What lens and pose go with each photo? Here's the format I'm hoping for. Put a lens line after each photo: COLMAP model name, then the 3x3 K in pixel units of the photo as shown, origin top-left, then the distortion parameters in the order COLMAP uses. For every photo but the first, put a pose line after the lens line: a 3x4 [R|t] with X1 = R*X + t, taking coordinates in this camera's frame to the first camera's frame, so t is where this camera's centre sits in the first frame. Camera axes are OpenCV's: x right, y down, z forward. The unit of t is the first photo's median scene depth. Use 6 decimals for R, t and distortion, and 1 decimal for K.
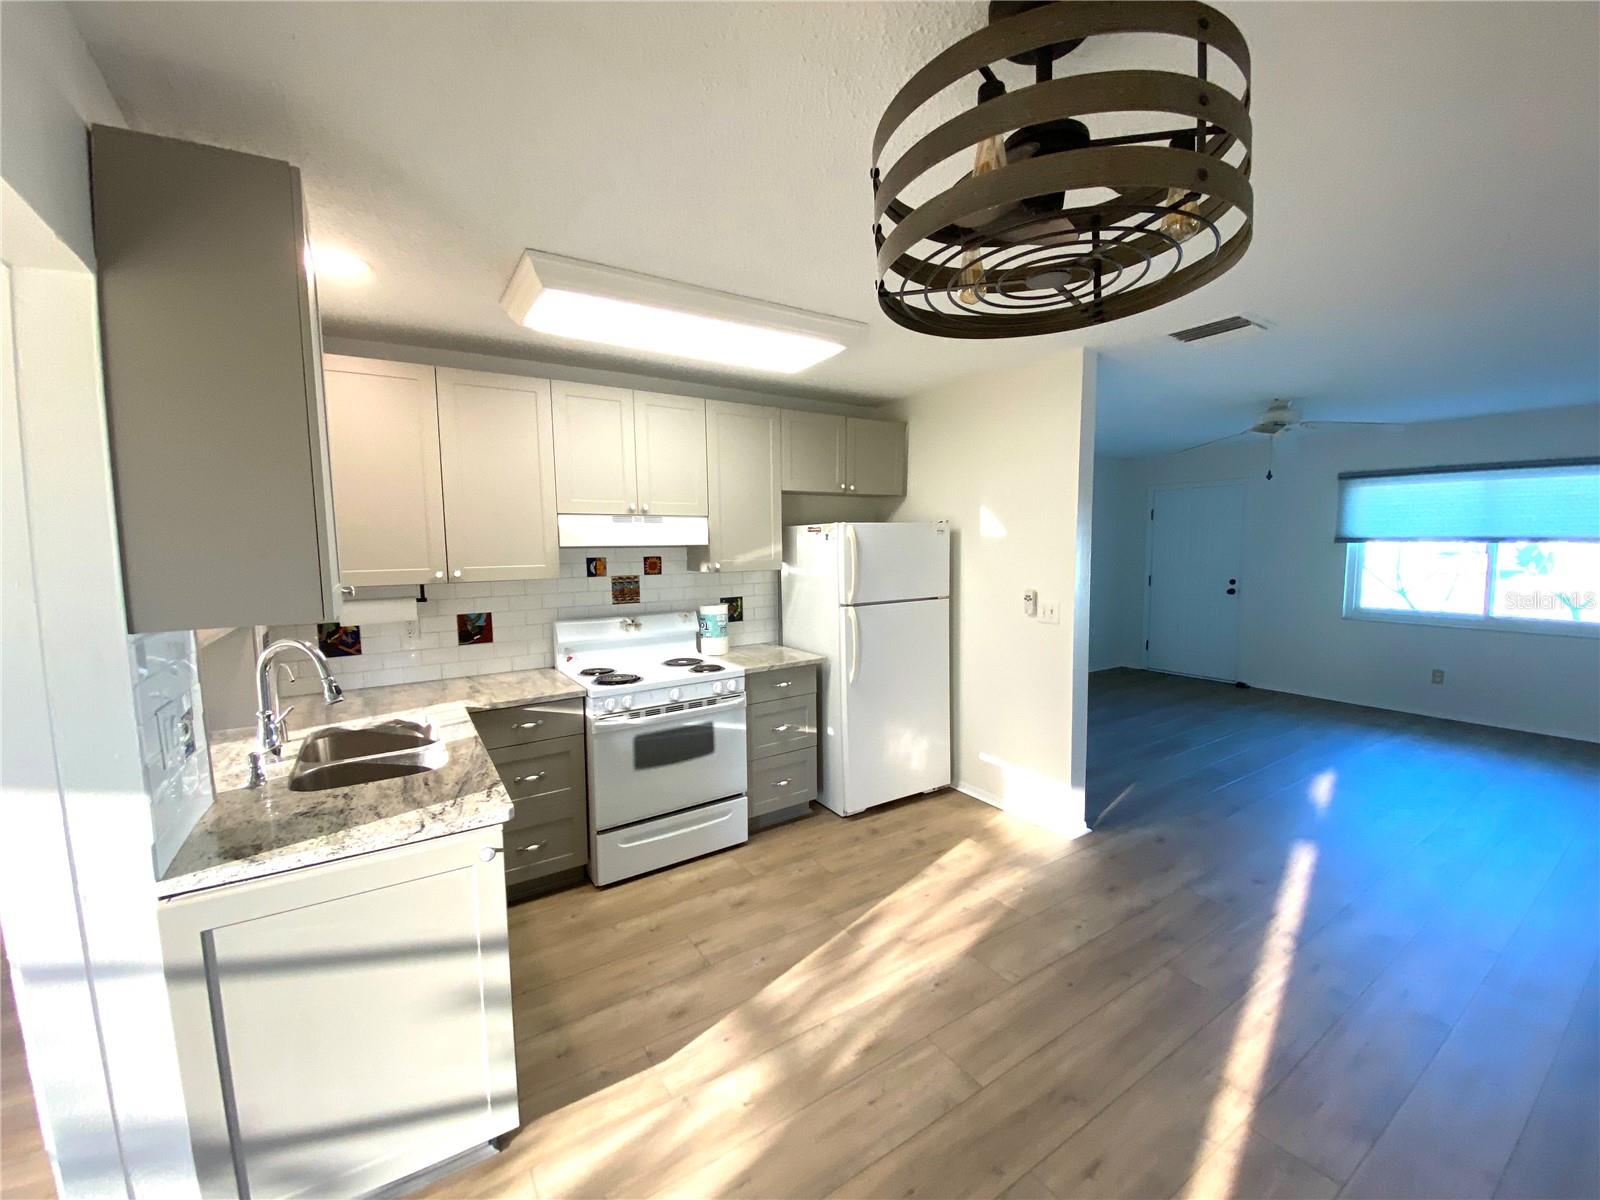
lens RADIAL K [[646.6, 0, 803.0], [0, 646.6, 596.8], [0, 0, 1]] dist [0.031962, -0.026544]
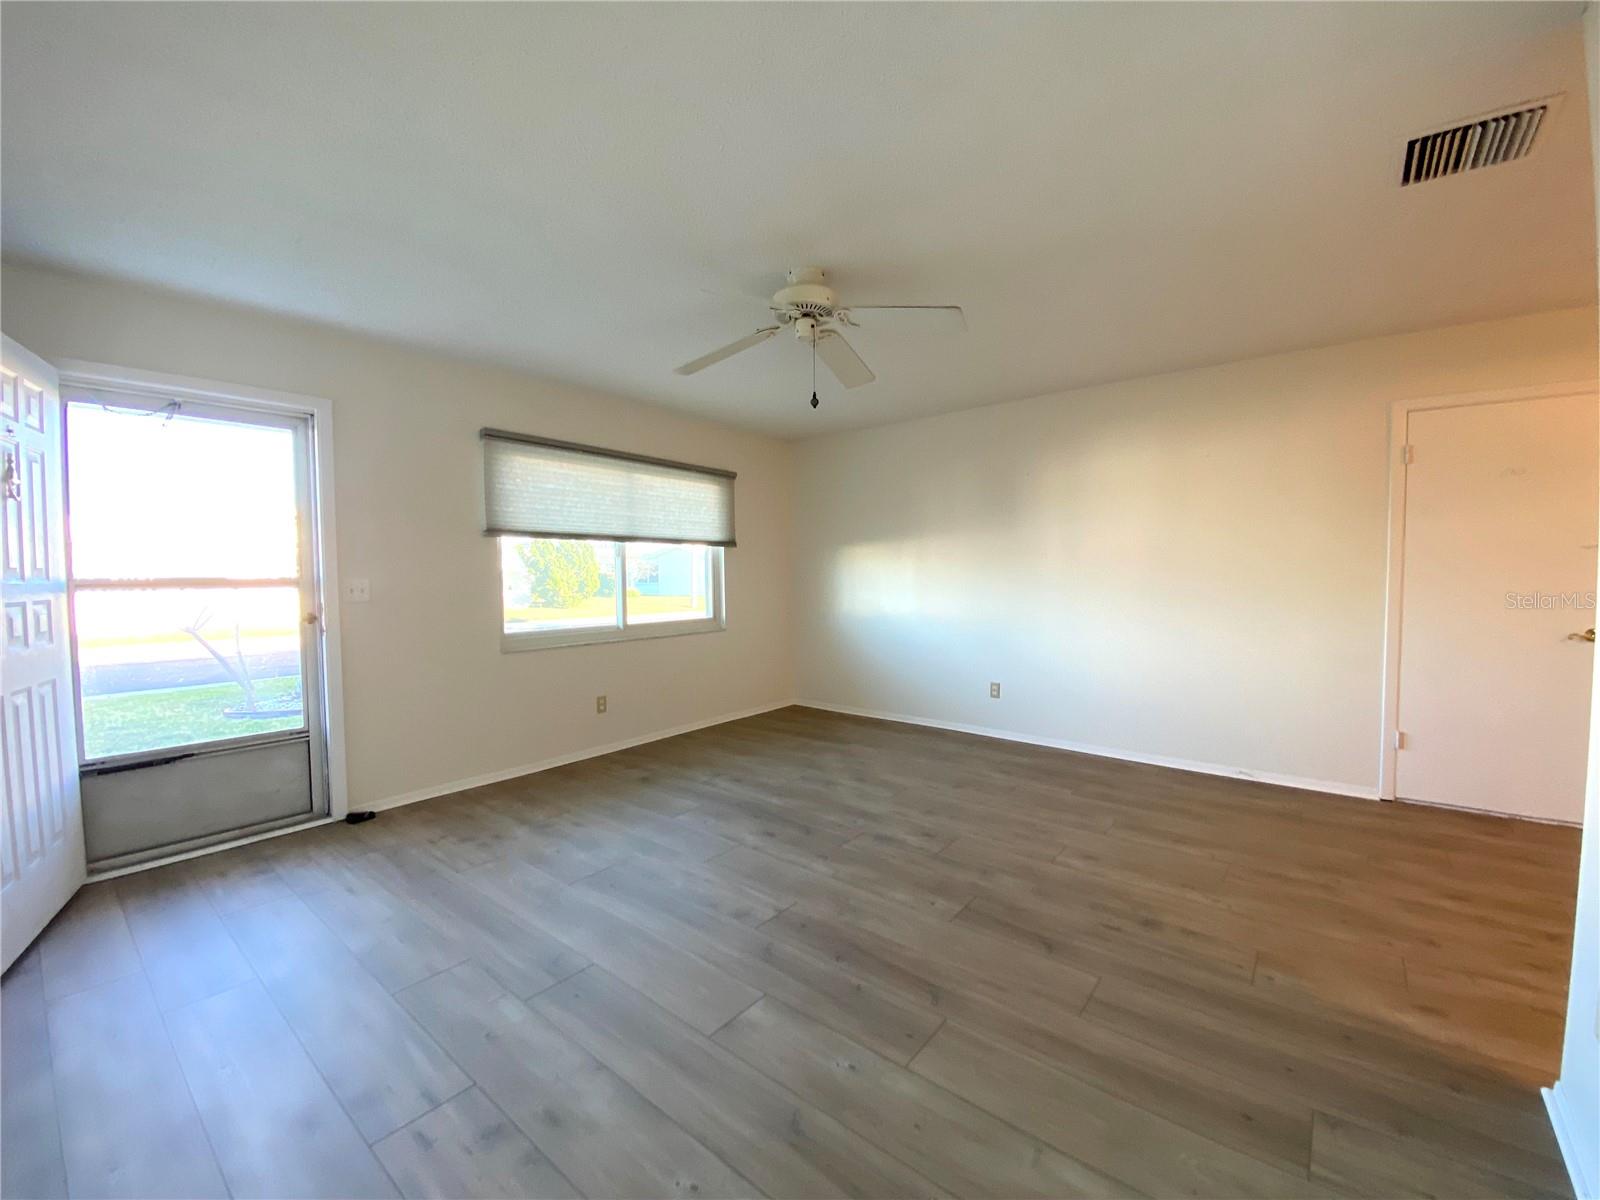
lens RADIAL K [[646.6, 0, 803.0], [0, 646.6, 596.8], [0, 0, 1]] dist [0.031962, -0.026544]
pose [[-0.301315, -0.026148, 0.953166, 0.200528], [0.096787, 0.993622, 0.057855, -0.059488], [-0.948600, 0.109687, -0.296863, 1.649115]]
